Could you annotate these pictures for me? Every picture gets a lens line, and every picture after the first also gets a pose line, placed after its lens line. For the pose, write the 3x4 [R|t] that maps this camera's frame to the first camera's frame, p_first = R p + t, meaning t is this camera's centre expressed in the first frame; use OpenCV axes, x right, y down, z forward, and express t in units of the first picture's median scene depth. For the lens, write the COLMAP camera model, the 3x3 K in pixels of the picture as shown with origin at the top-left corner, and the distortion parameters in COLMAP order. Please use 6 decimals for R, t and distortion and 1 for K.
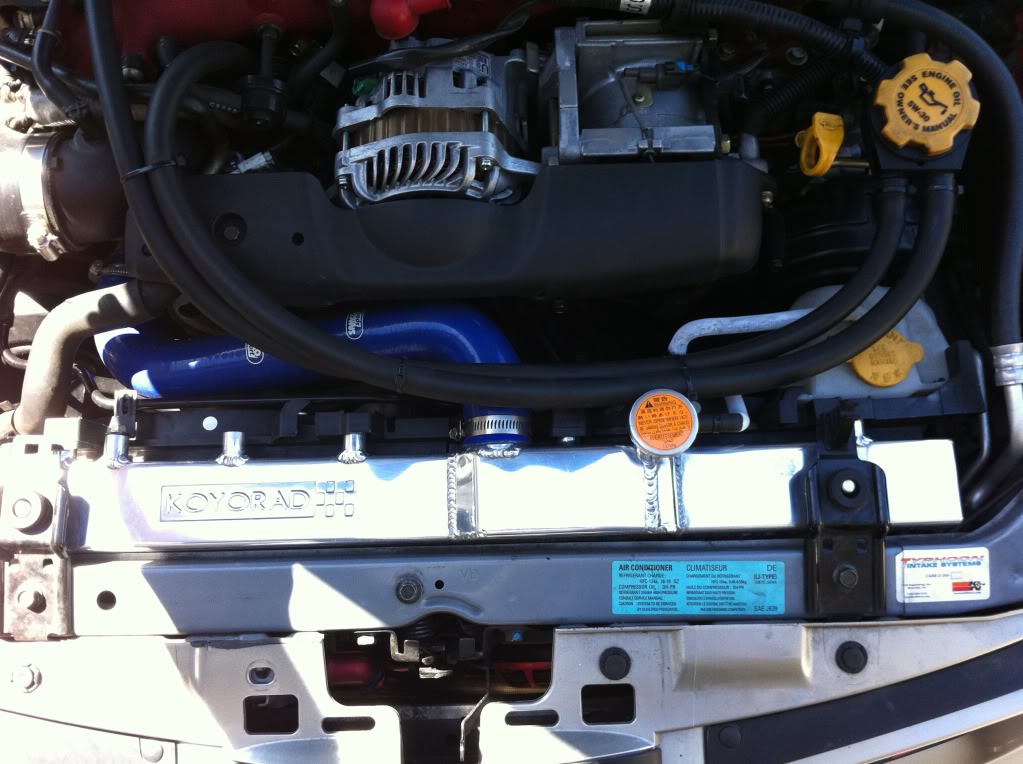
lens RADIAL K [[1015.5, 0, 511.5], [0, 1015.5, 382.0], [0, 0, 1]] dist [0.026718, -0.019100]
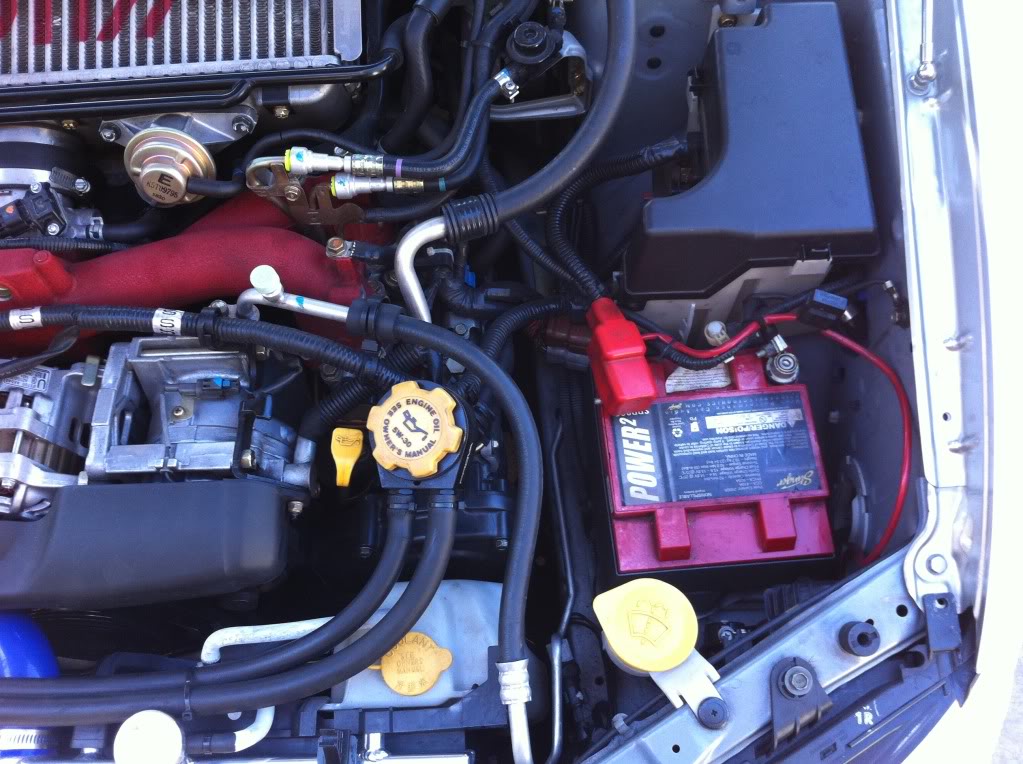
lens RADIAL K [[1015.5, 0, 511.5], [0, 1015.5, 382.0], [0, 0, 1]] dist [0.026718, -0.019100]
pose [[0.998493, -0.008468, -0.054225, 0.544555], [0.001459, 0.991773, -0.128000, -0.180512], [0.054863, 0.127728, 0.990291, -0.028100]]
